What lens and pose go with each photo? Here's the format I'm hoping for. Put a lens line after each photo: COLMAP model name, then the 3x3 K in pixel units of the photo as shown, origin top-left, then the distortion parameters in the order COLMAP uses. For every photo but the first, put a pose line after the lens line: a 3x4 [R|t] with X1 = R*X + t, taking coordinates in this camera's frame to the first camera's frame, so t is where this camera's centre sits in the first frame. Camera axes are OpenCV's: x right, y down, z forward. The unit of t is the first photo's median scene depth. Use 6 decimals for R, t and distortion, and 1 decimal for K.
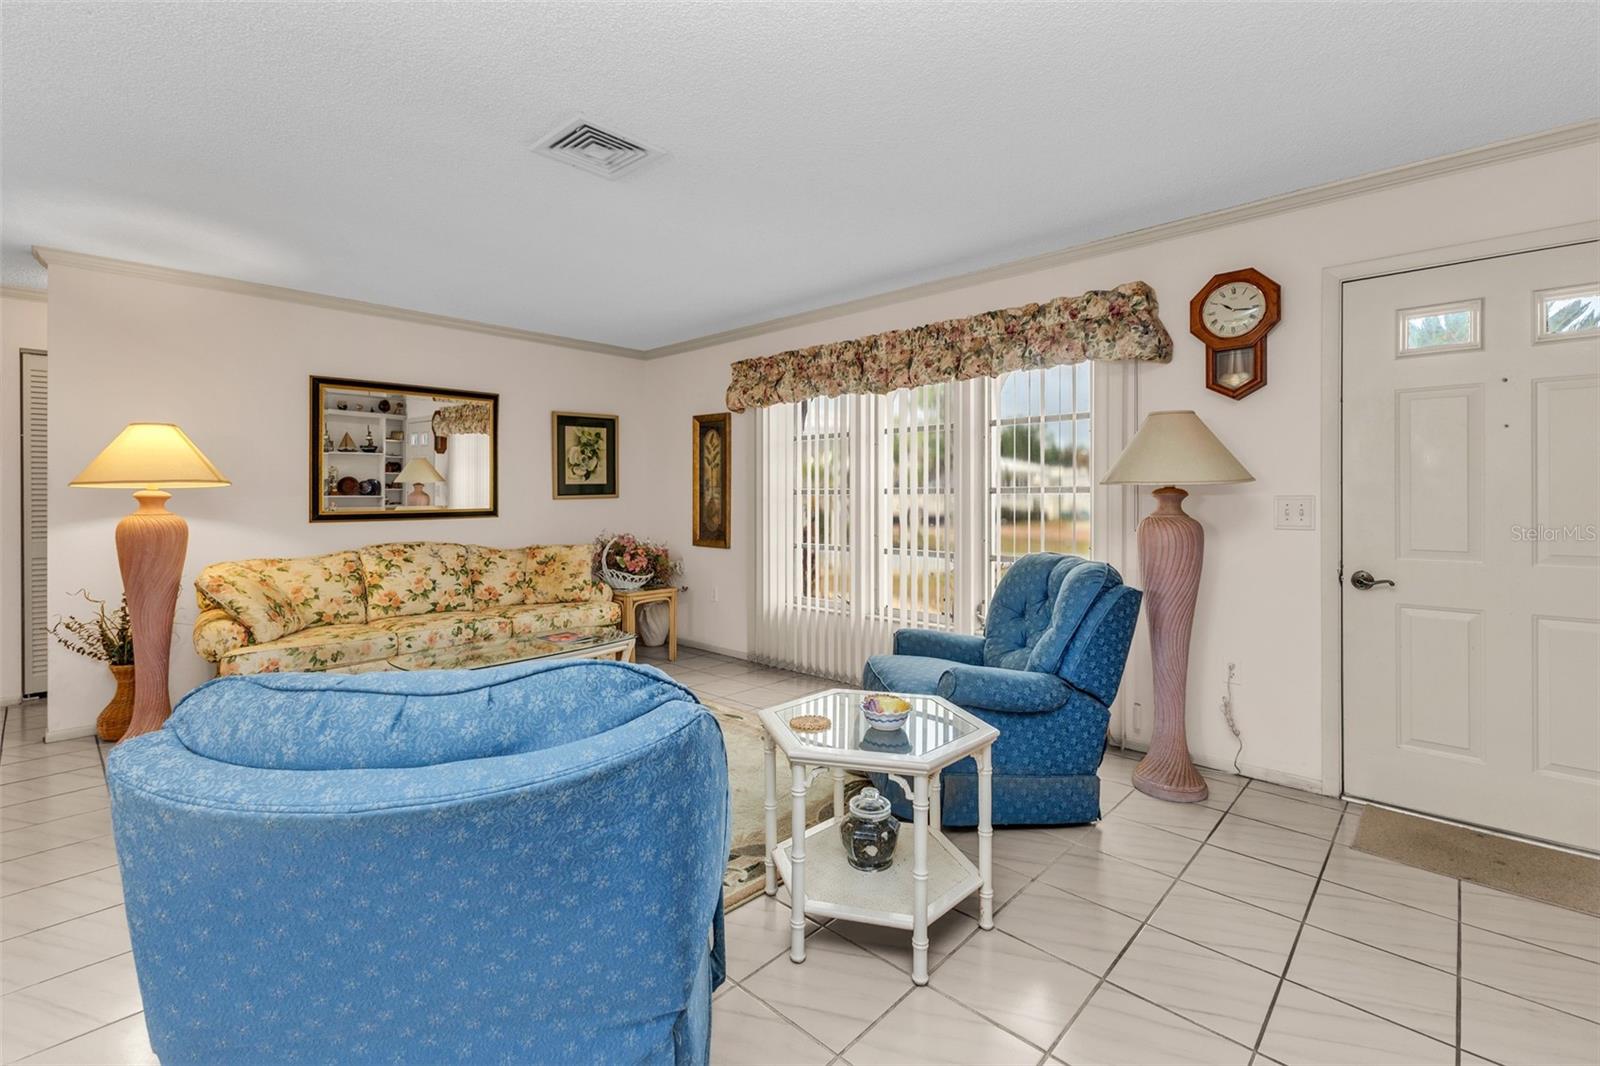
lens RADIAL K [[700.9, 0, 798.4], [0, 700.9, 493.3], [0, 0, 1]] dist [0.003084, 0.000178]
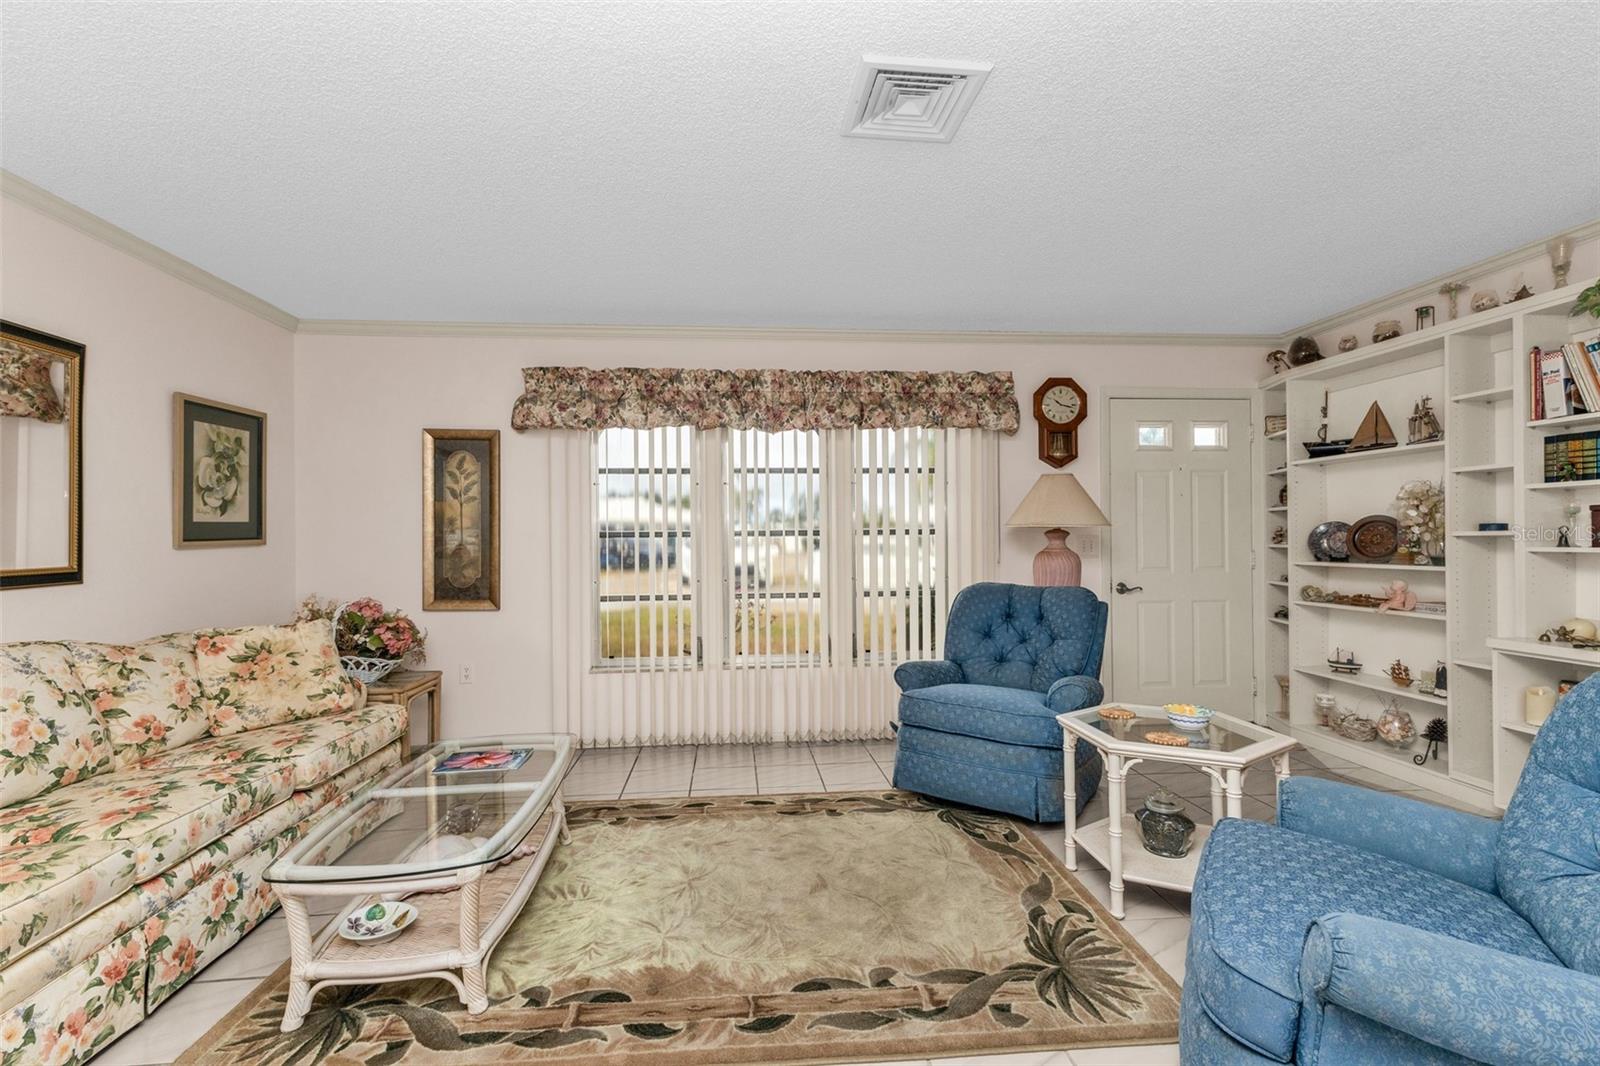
lens RADIAL K [[694.0, 0, 786.0], [0, 694.0, 532.5], [0, 0, 1]] dist [0.016549, -0.005943]
pose [[0.668541, 0.002272, 0.743672, -0.543488], [0.006182, 0.999944, -0.008613, 0.004811], [-0.743650, 0.010355, 0.668489, 0.320677]]
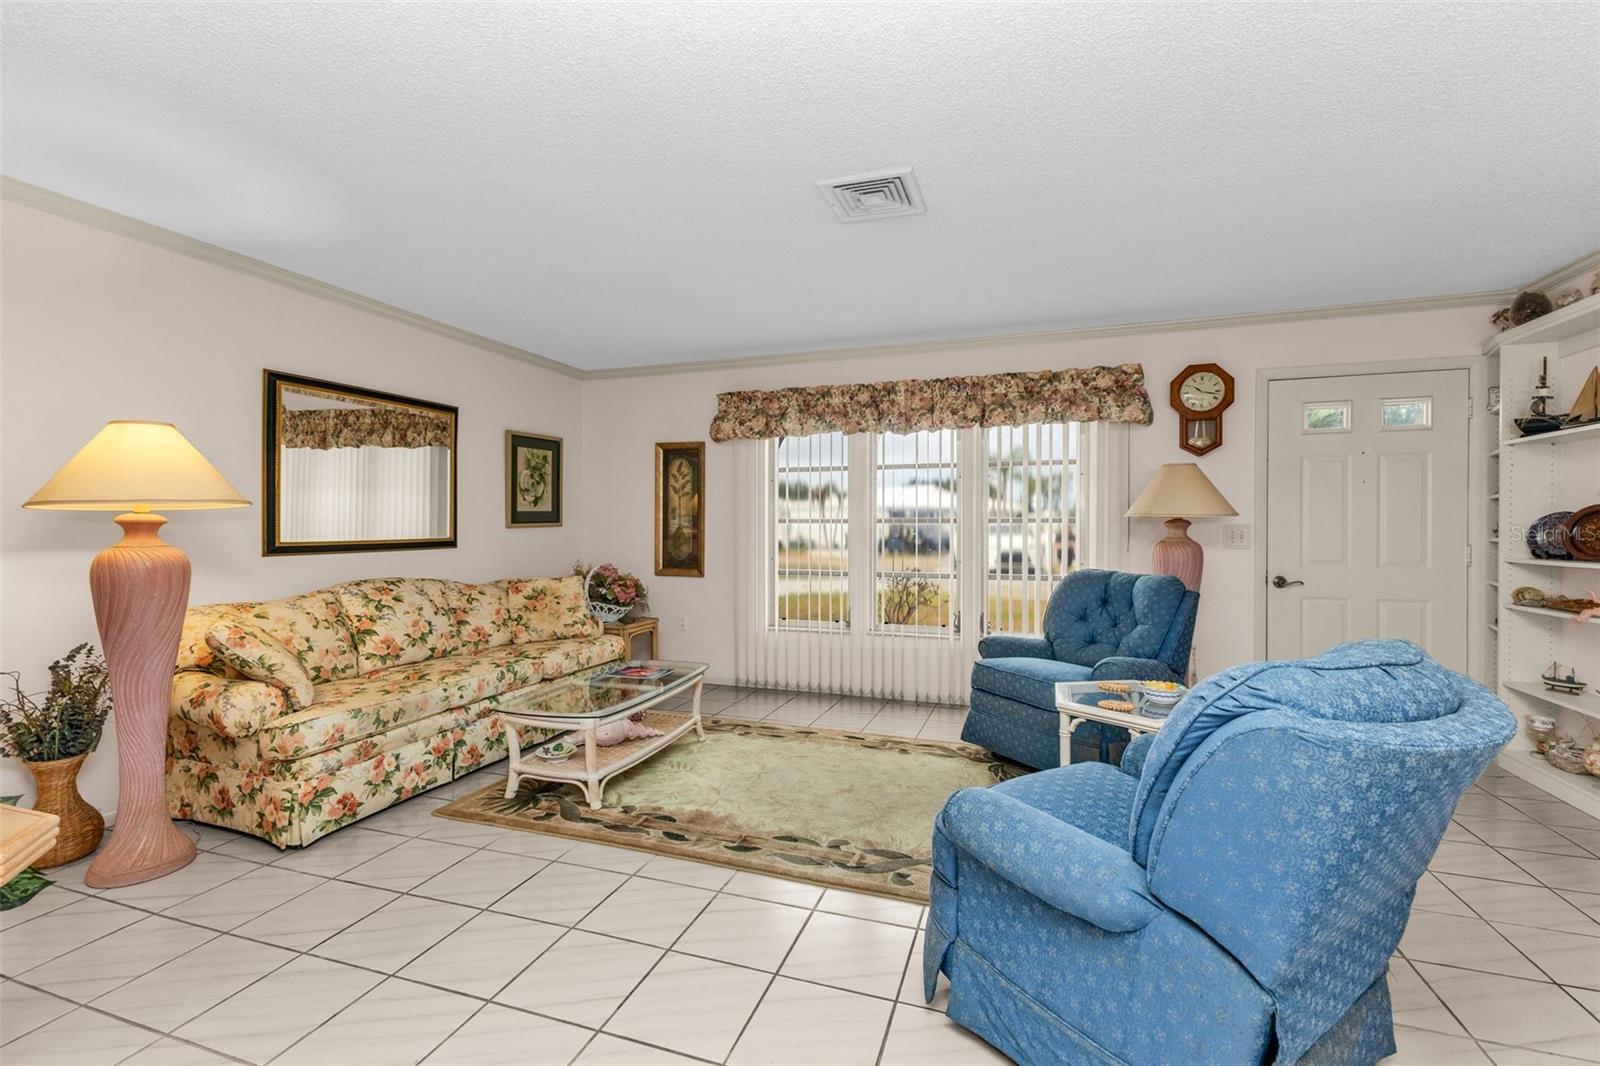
lens RADIAL K [[688.3, 0, 799.1], [0, 688.3, 525.5], [0, 0, 1]] dist [0.007003, 0.000426]
pose [[0.913325, 0.002909, 0.407221, -0.453587], [-0.003642, 0.999993, 0.001025, 0.004230], [-0.407215, -0.002419, 0.913329, 0.049128]]
